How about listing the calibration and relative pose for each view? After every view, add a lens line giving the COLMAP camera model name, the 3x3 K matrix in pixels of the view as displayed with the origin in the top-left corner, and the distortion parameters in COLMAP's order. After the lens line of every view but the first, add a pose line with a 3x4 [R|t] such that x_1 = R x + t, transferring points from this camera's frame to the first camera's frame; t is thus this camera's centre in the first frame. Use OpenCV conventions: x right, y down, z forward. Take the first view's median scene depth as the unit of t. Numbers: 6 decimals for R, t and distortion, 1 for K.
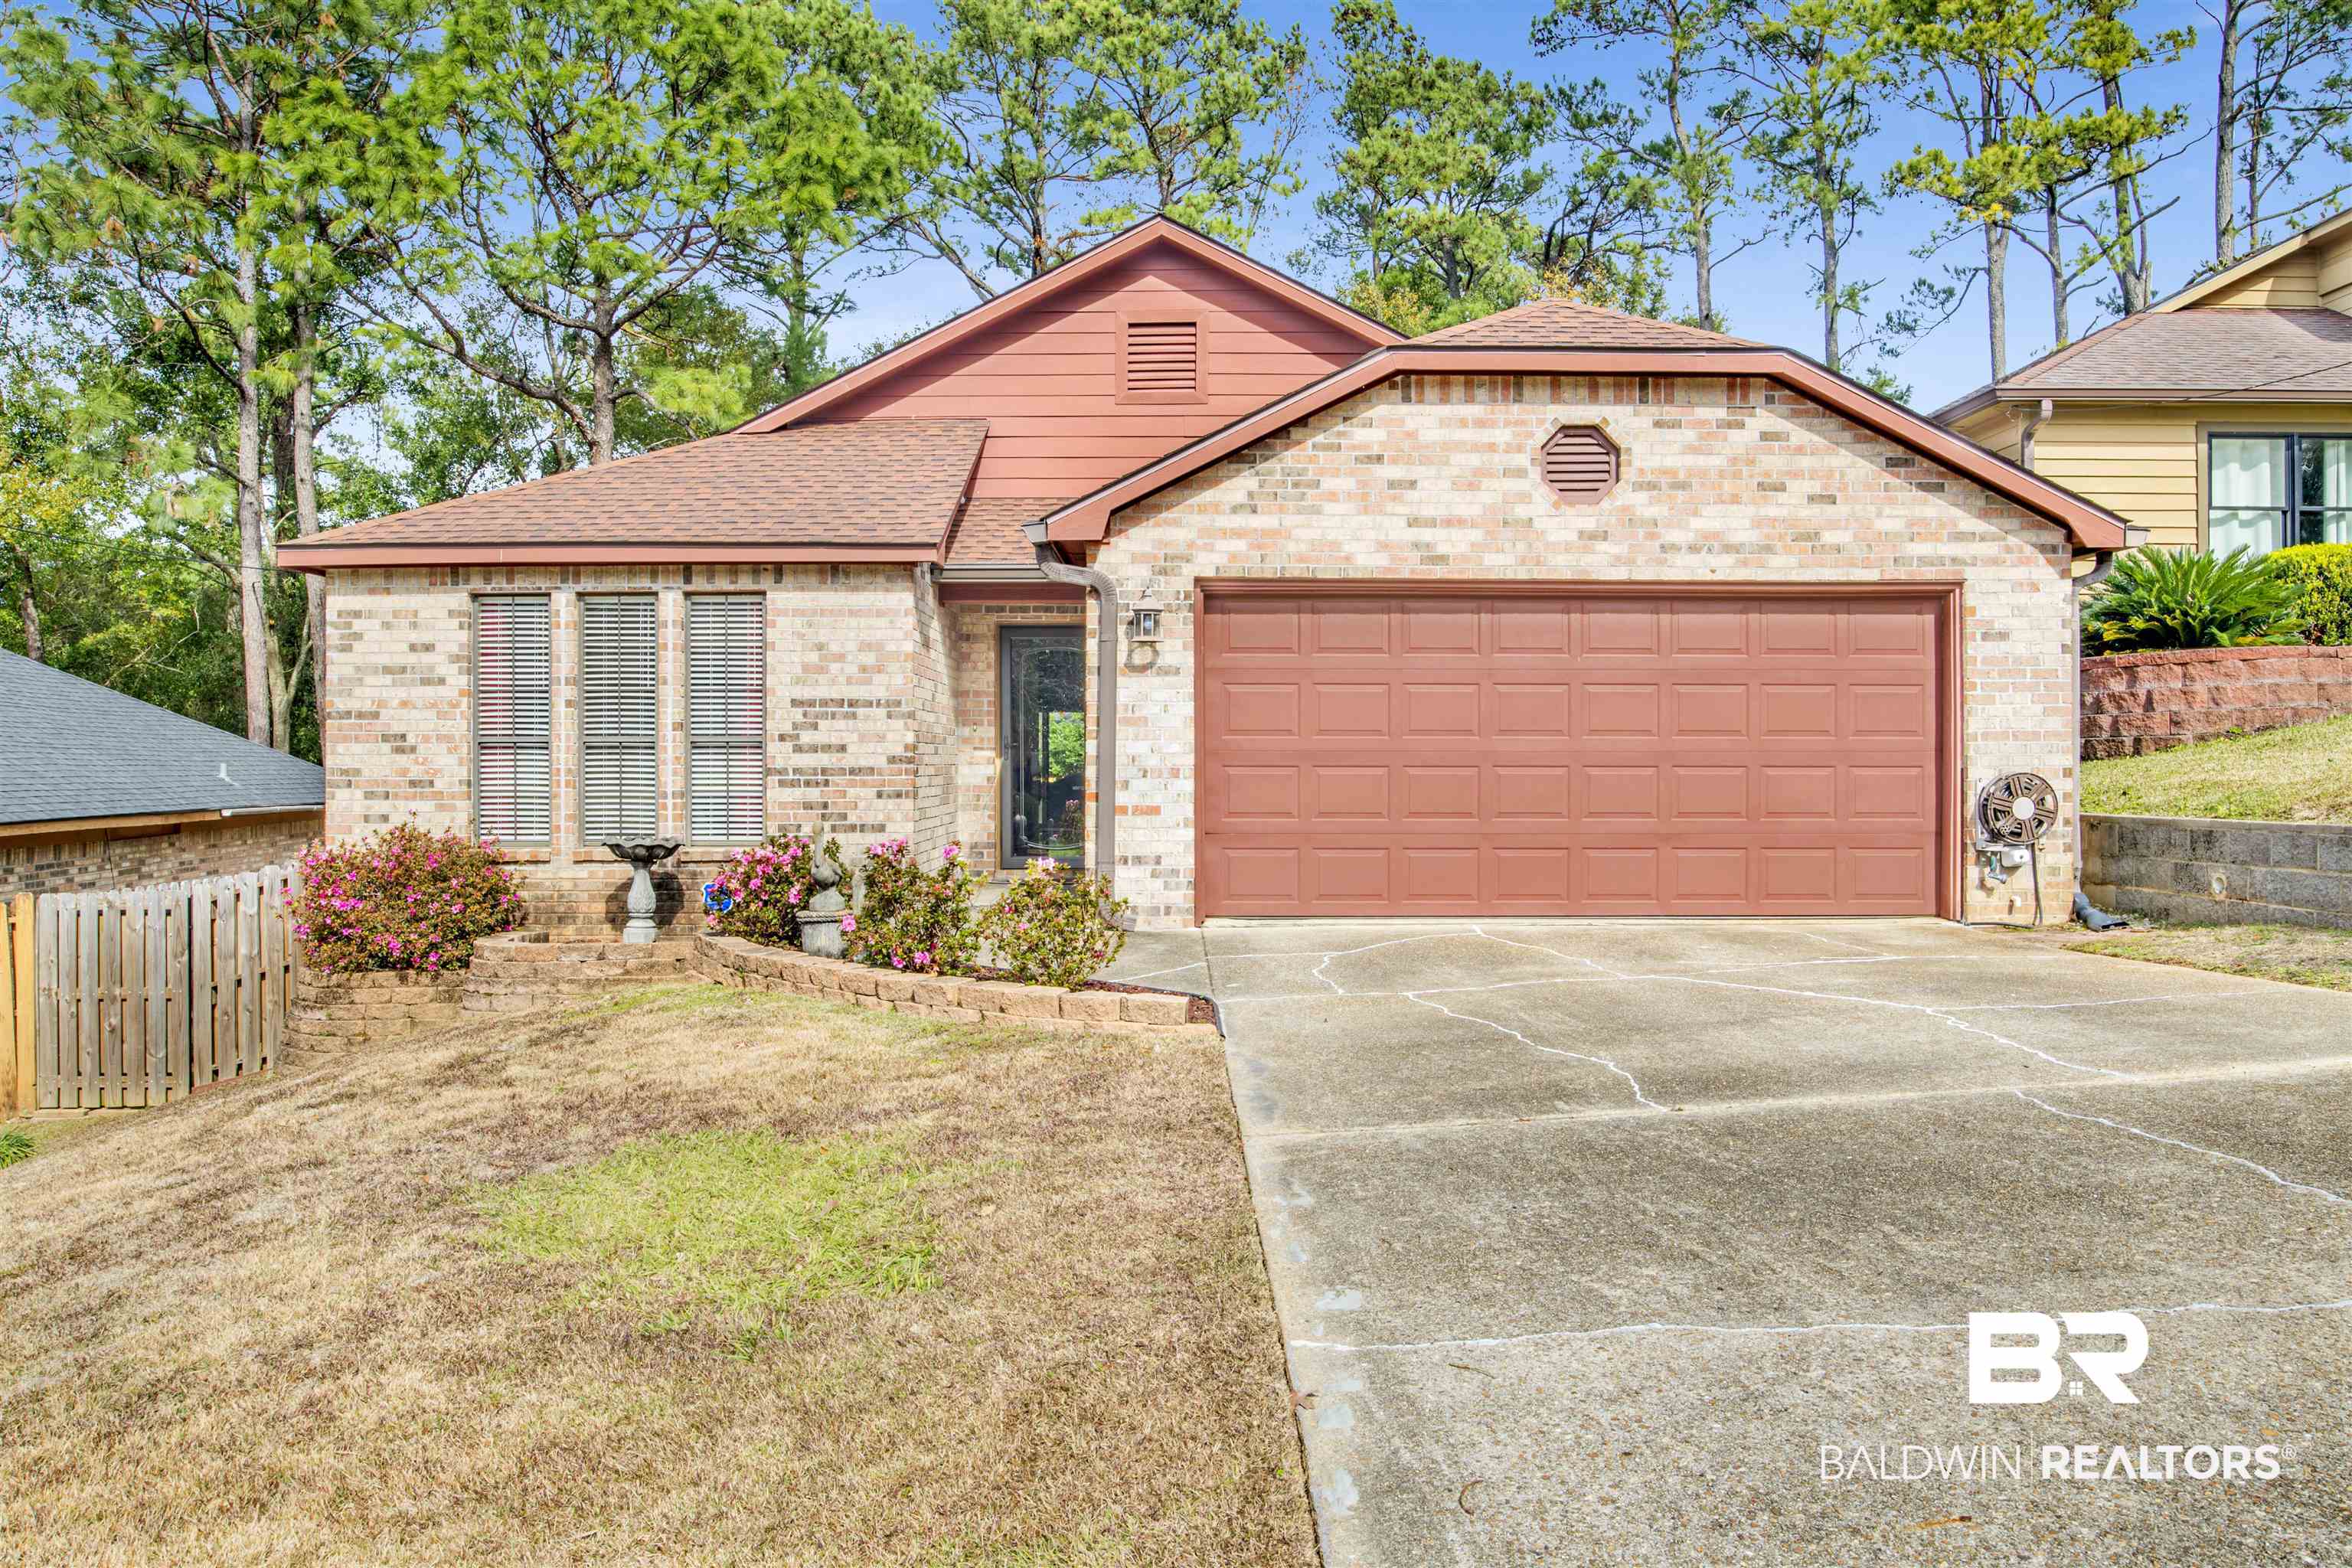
lens RADIAL K [[1731.2, 0, 1157.3], [0, 1731.2, 788.5], [0, 0, 1]] dist [-0.041670, 0.007735]
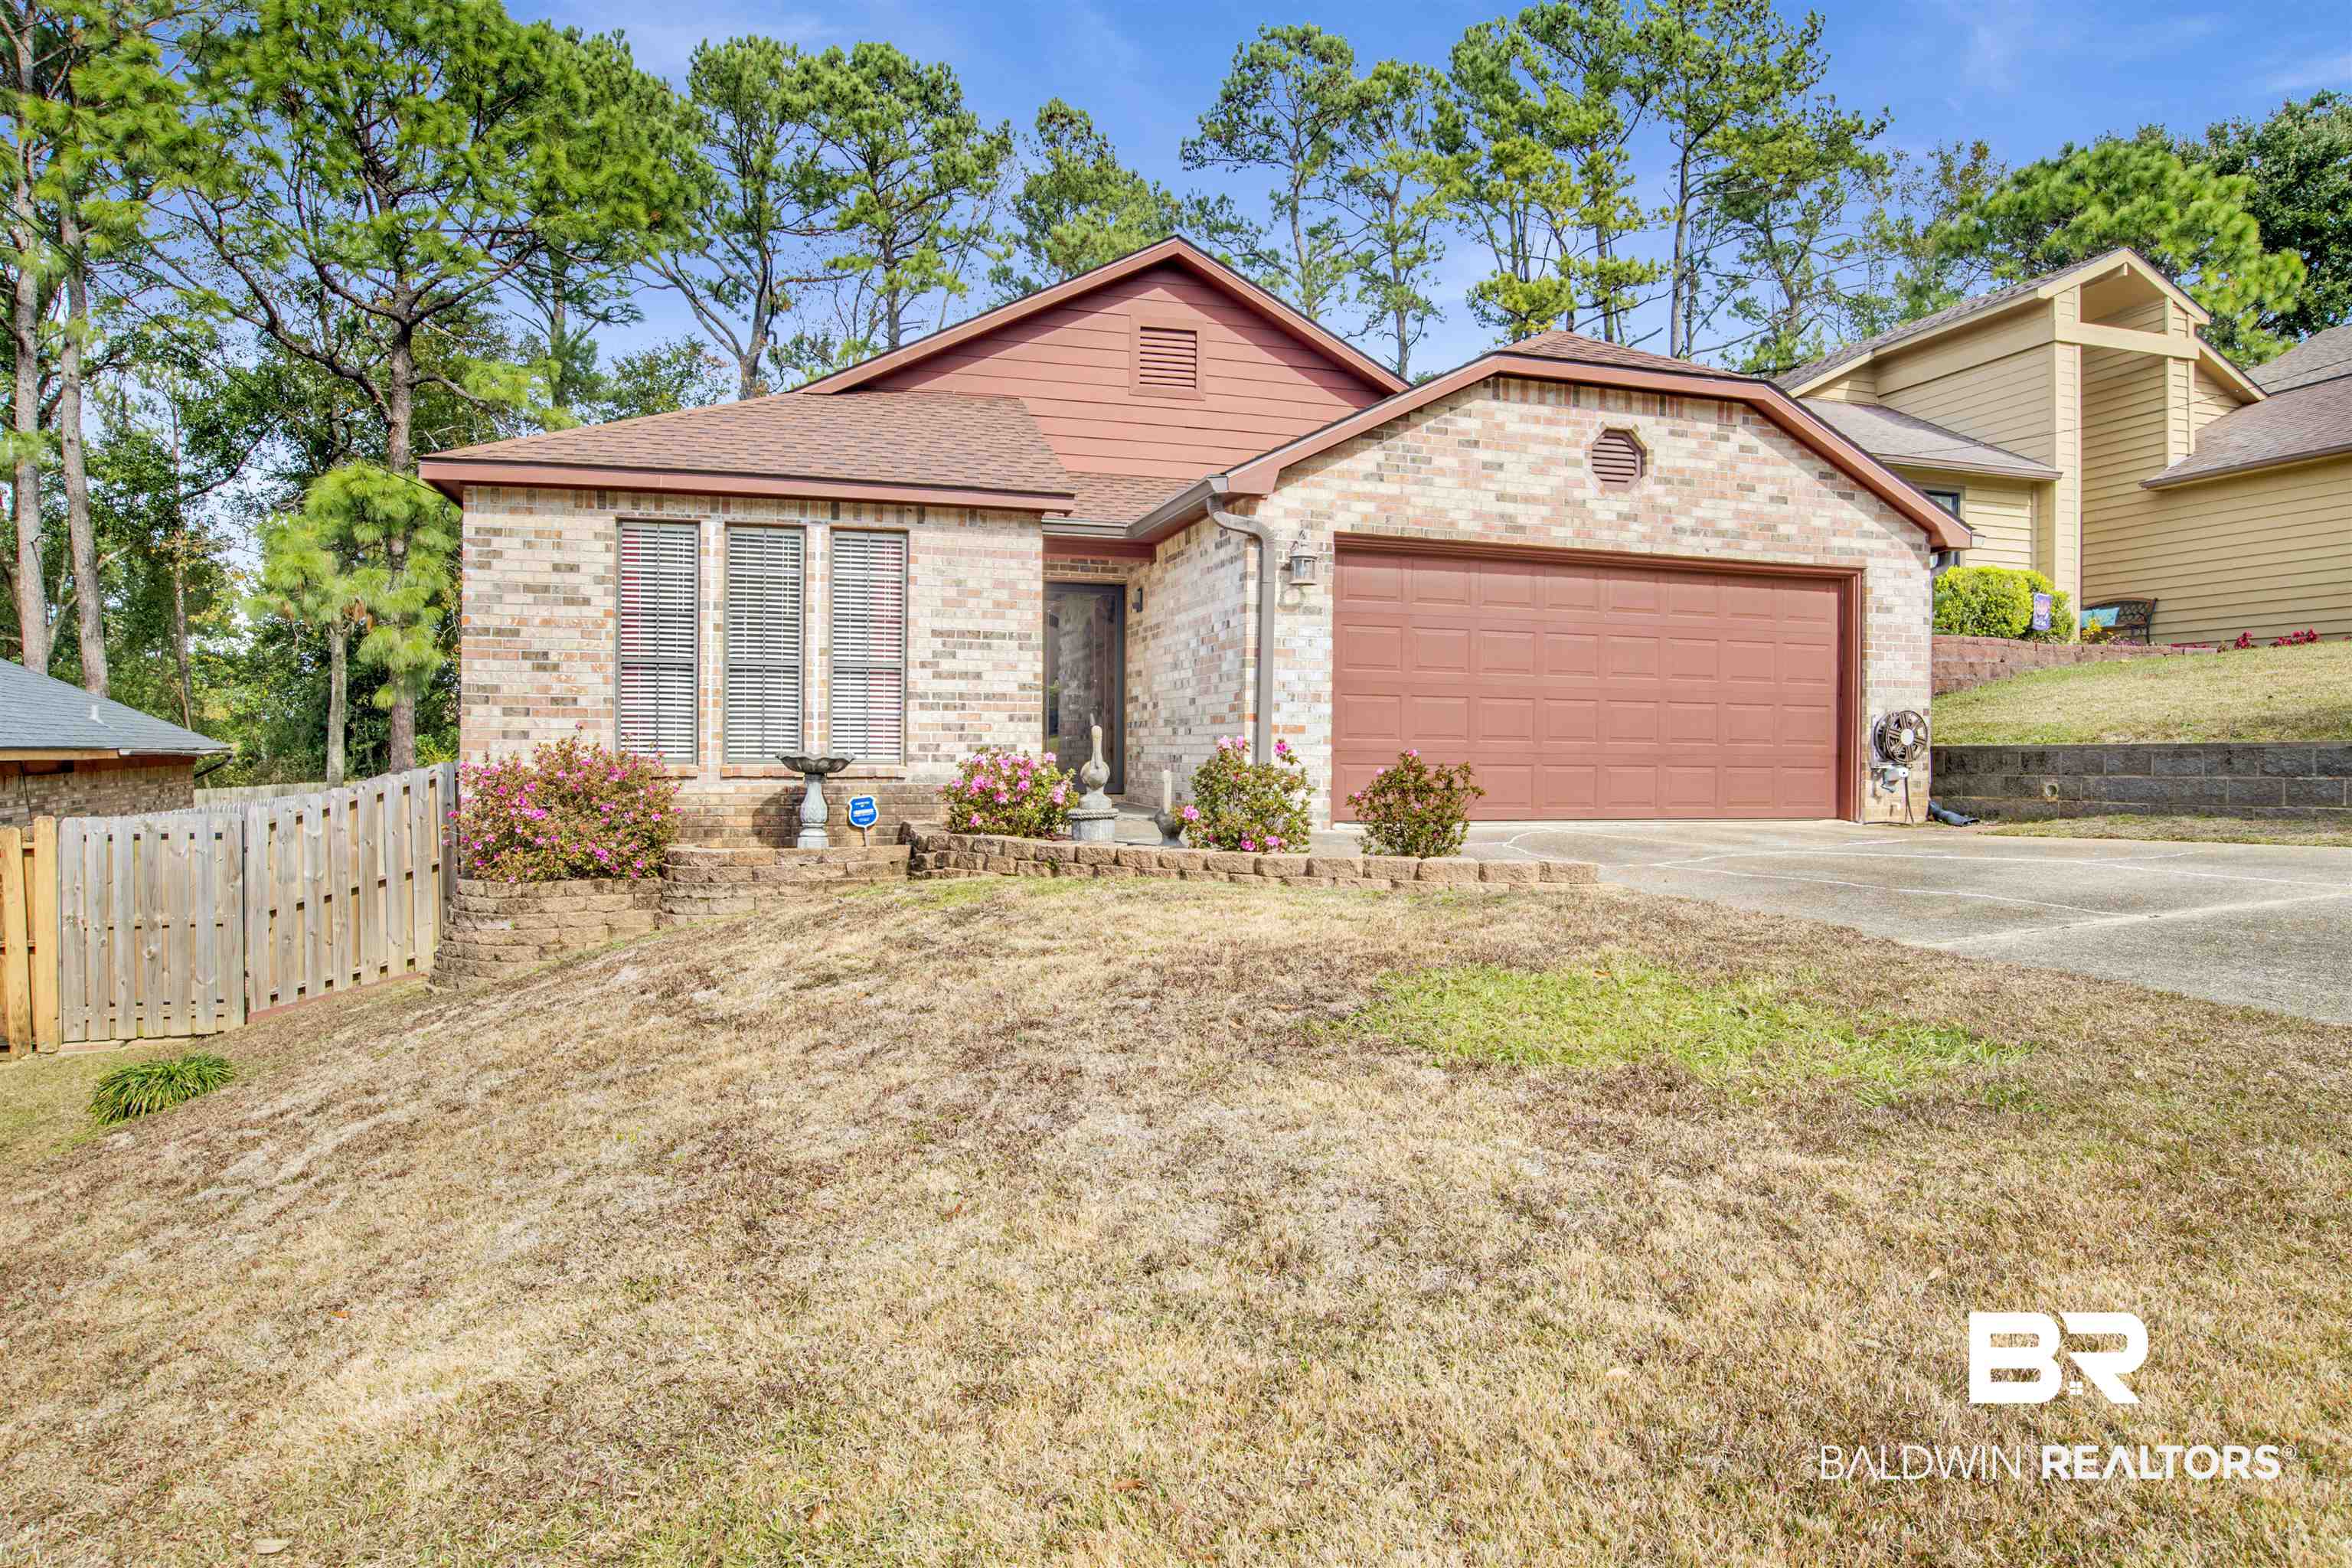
lens RADIAL K [[1403.9, 0, 1177.9], [0, 1403.9, 791.3], [0, 0, 1]] dist [-0.053965, 0.015355]
pose [[0.957334, 0.001089, 0.288982, -0.319127], [-0.005928, 0.999856, 0.015871, 0.035757], [-0.288923, -0.016907, 0.957203, 0.101823]]
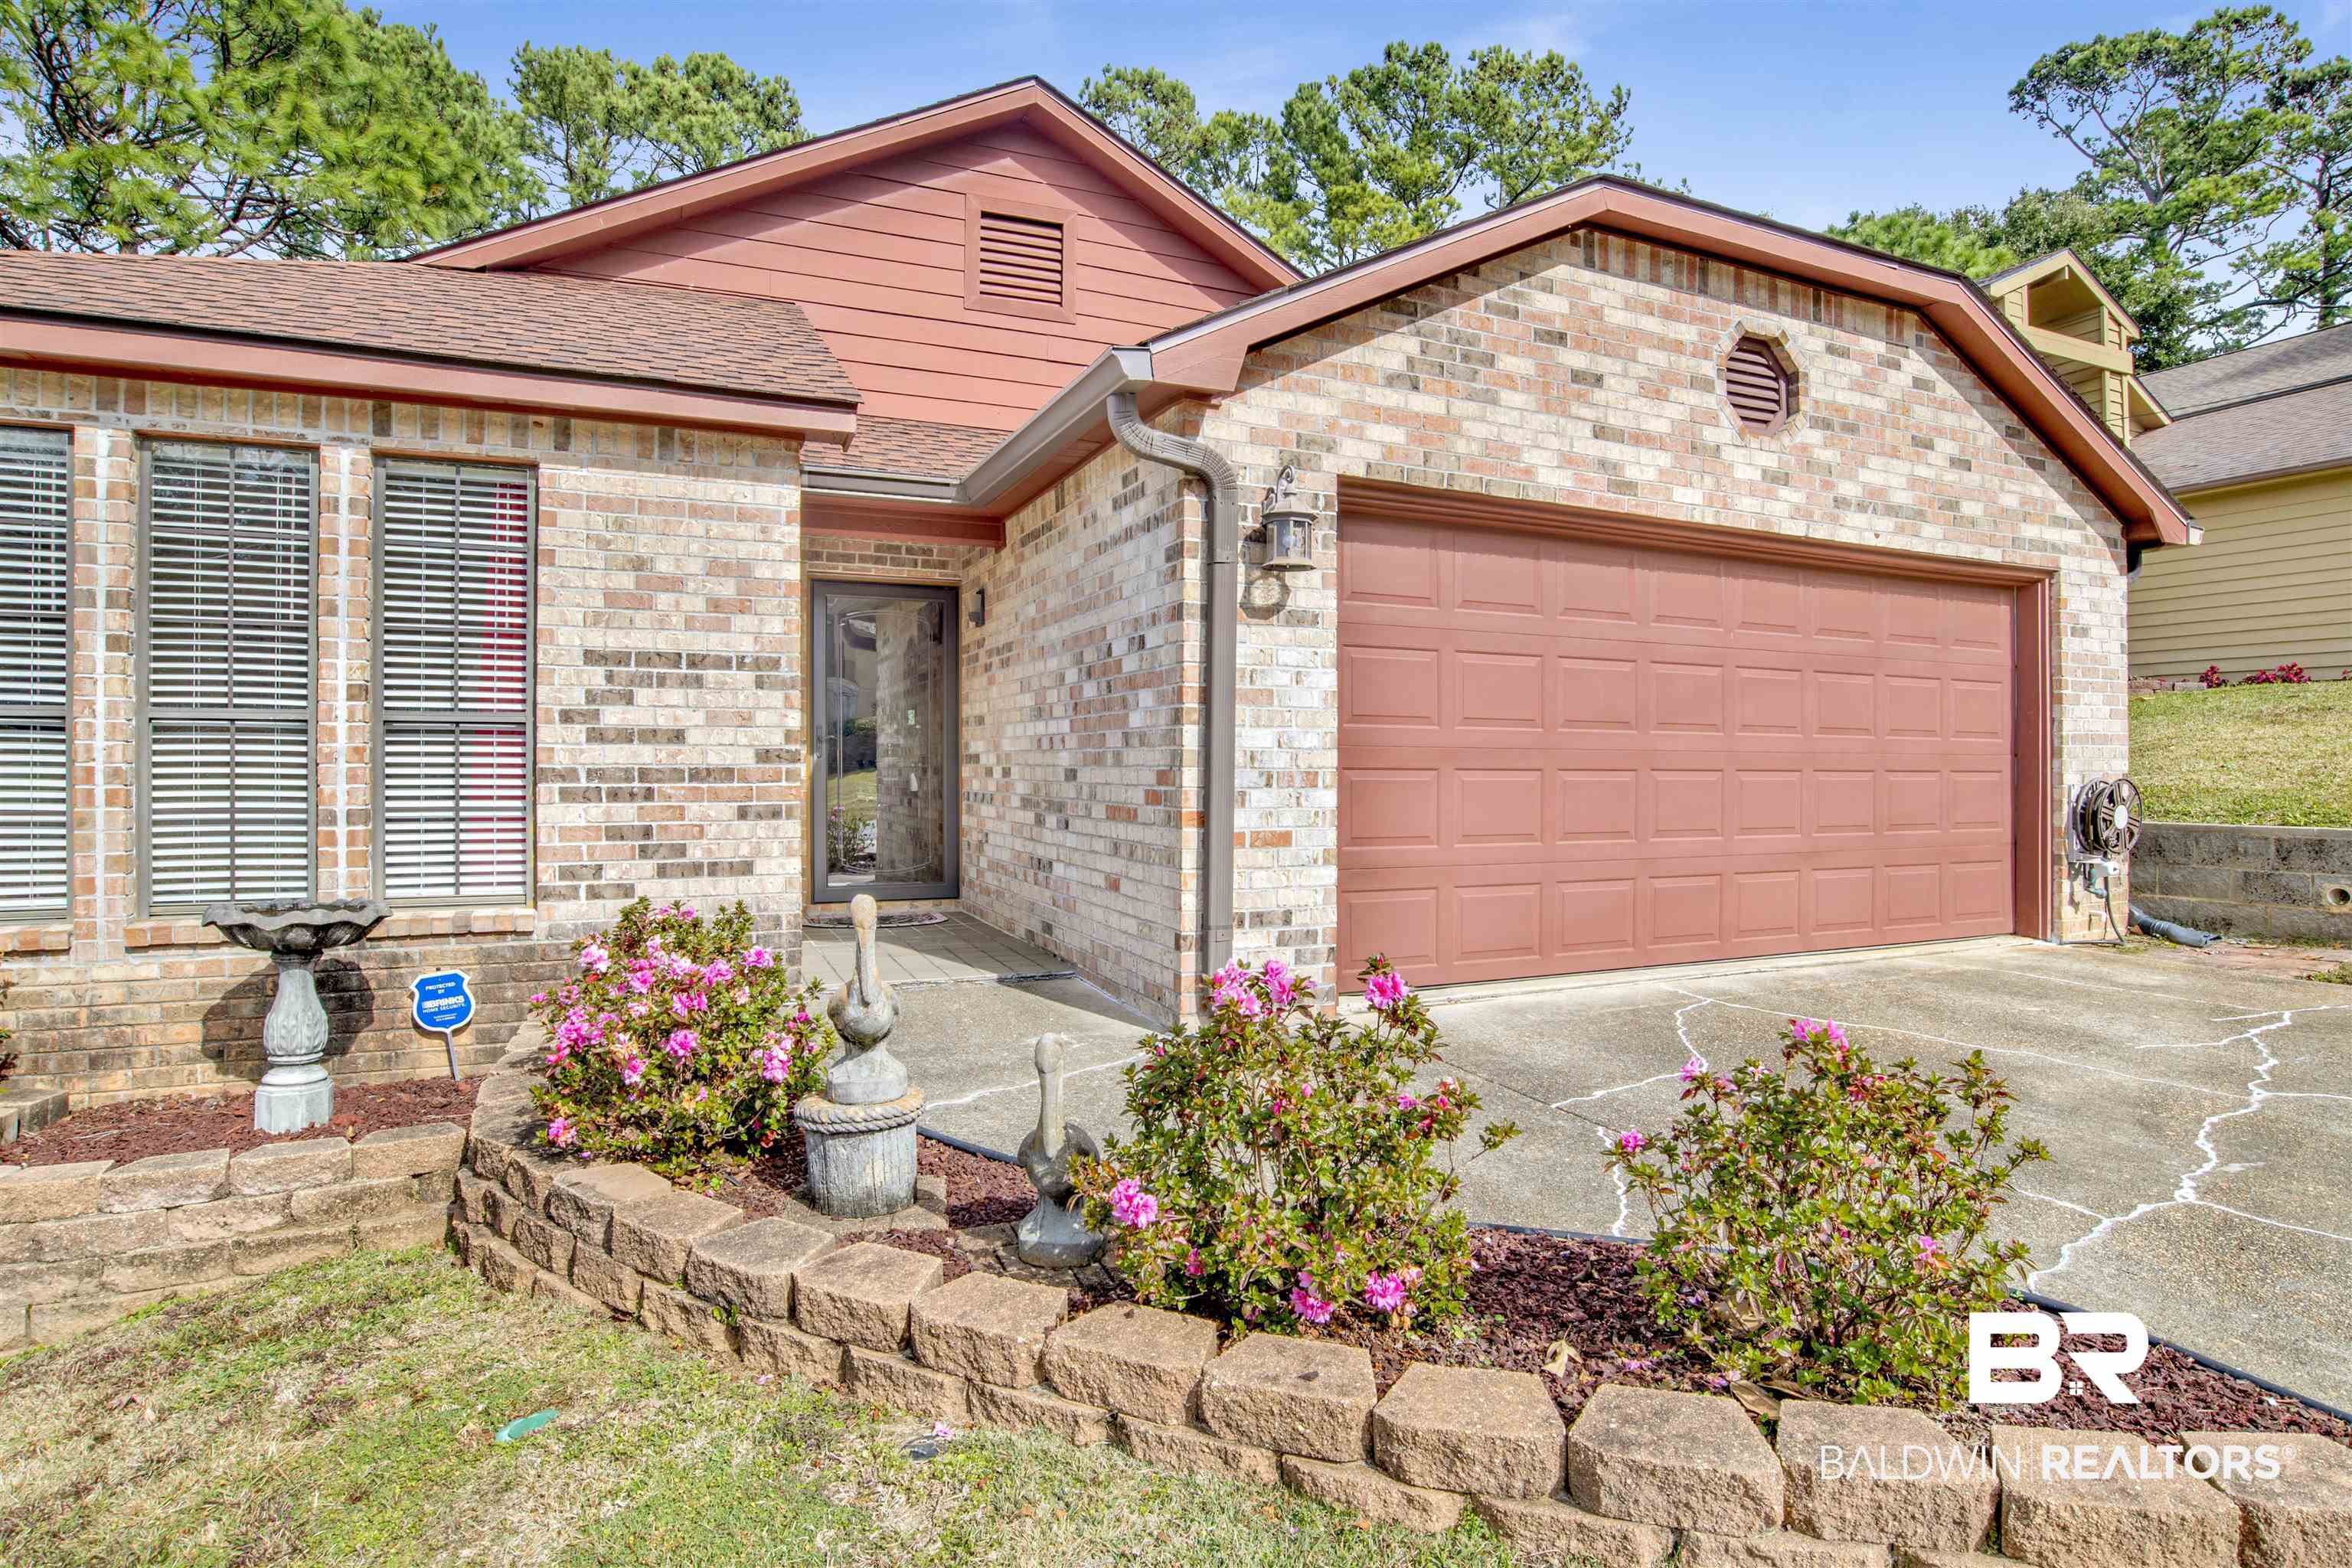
lens RADIAL K [[1222.9, 0, 1185.1], [0, 1222.9, 779.2], [0, 0, 1]] dist [-0.053736, 0.010824]
pose [[0.909981, -0.000712, 0.414649, -0.196289], [0.000968, 0.999999, -0.000406, -0.008023], [-0.414649, 0.000771, 0.909981, 0.546359]]
